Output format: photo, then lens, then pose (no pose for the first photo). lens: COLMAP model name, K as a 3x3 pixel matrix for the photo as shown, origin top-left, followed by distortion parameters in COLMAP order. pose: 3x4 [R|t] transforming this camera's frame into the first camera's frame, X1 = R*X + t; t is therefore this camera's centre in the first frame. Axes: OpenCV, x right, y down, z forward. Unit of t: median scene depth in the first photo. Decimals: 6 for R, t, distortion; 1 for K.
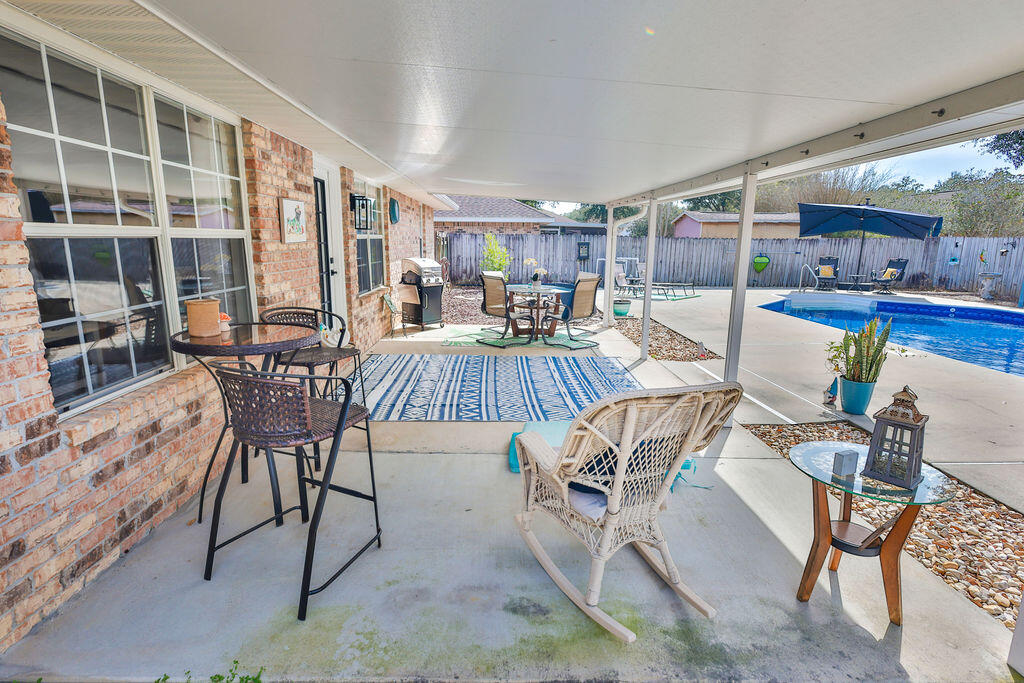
lens RADIAL K [[498.2, 0, 512.0], [0, 498.2, 341.5], [0, 0, 1]] dist [0.002206, 0.000103]
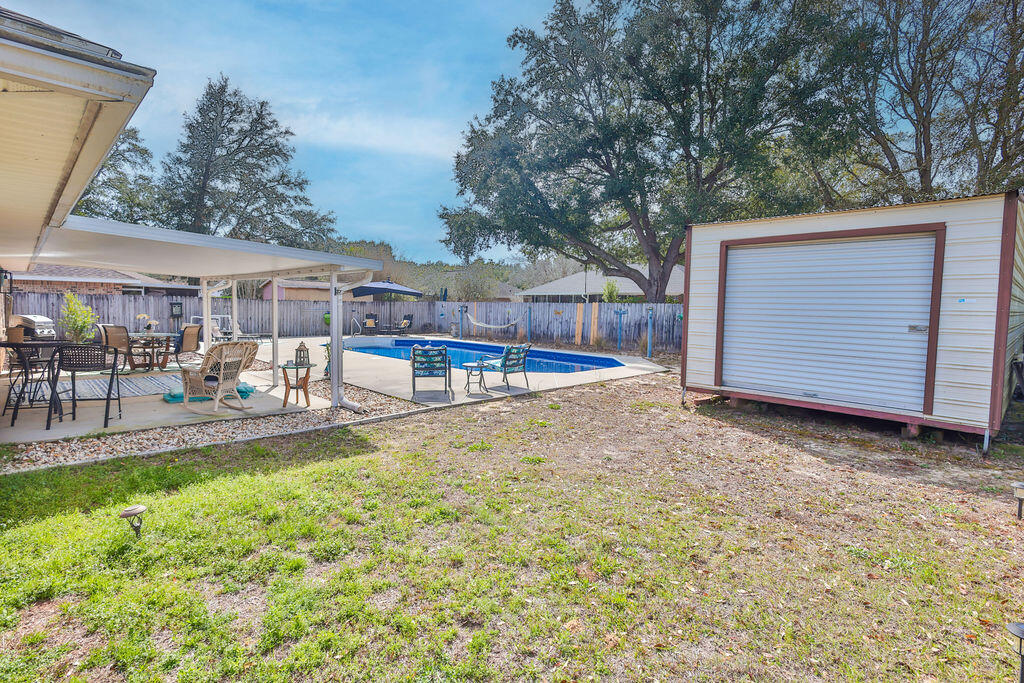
lens RADIAL K [[498.2, 0, 512.0], [0, 498.2, 341.5], [0, 0, 1]] dist [0.002206, 0.000103]
pose [[0.729898, -0.044352, 0.682116, -0.092089], [0.125204, 0.989685, -0.069624, 0.077896], [-0.671992, 0.136222, 0.727922, -0.400846]]
